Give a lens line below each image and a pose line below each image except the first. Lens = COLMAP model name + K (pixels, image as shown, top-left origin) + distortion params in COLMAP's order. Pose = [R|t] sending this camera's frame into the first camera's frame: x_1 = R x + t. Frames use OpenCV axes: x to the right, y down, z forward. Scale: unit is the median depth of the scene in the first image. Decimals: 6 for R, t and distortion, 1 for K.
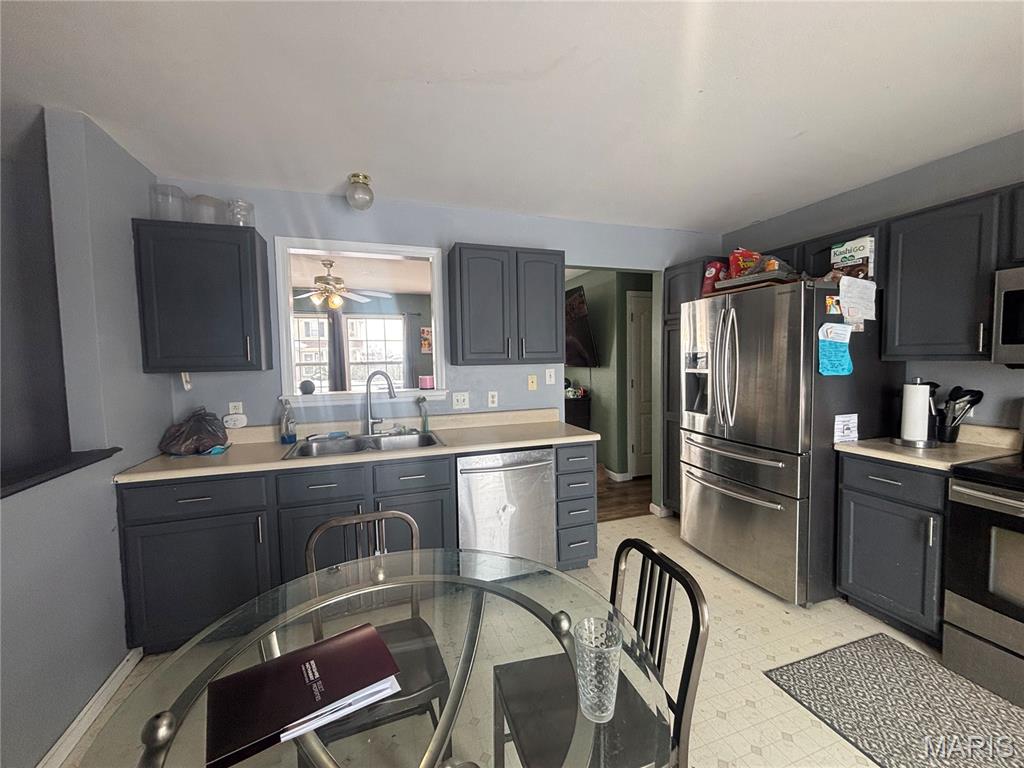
lens RADIAL K [[411.0, 0, 510.7], [0, 411.0, 380.6], [0, 0, 1]] dist [-0.000677, -0.000620]
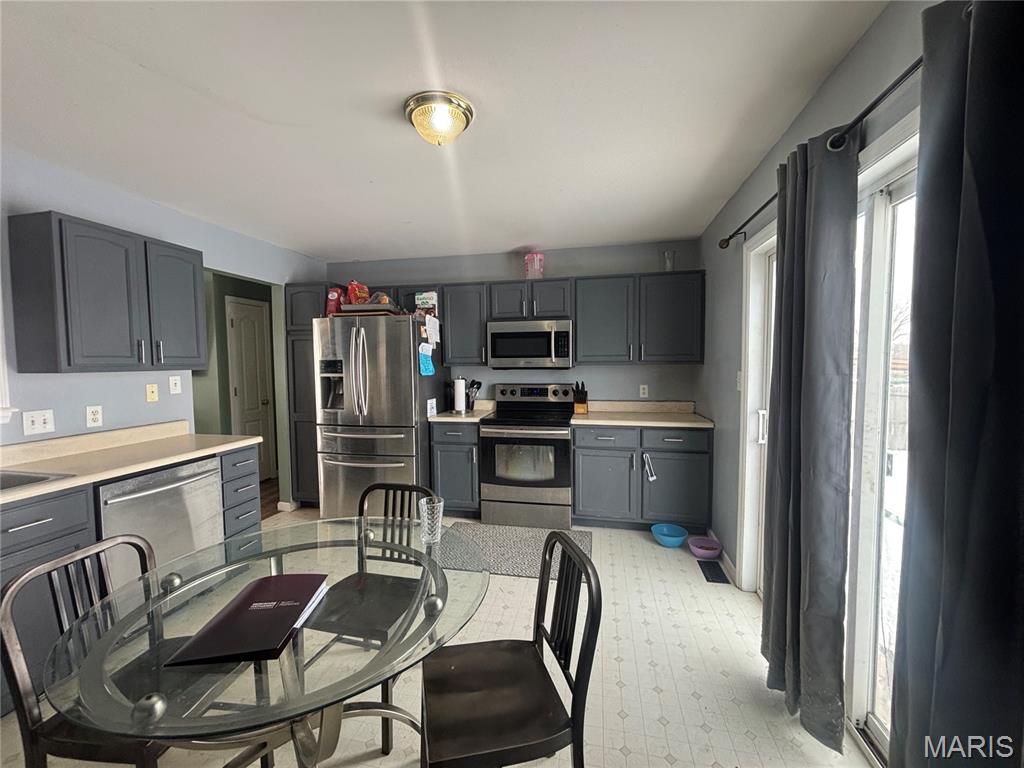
lens RADIAL K [[411.0, 0, 510.7], [0, 411.0, 380.6], [0, 0, 1]] dist [-0.000677, -0.000620]
pose [[0.518040, -0.028735, 0.854874, -0.382388], [0.048011, 0.998837, 0.004480, 0.015193], [-0.854008, 0.038722, 0.518817, -0.111339]]
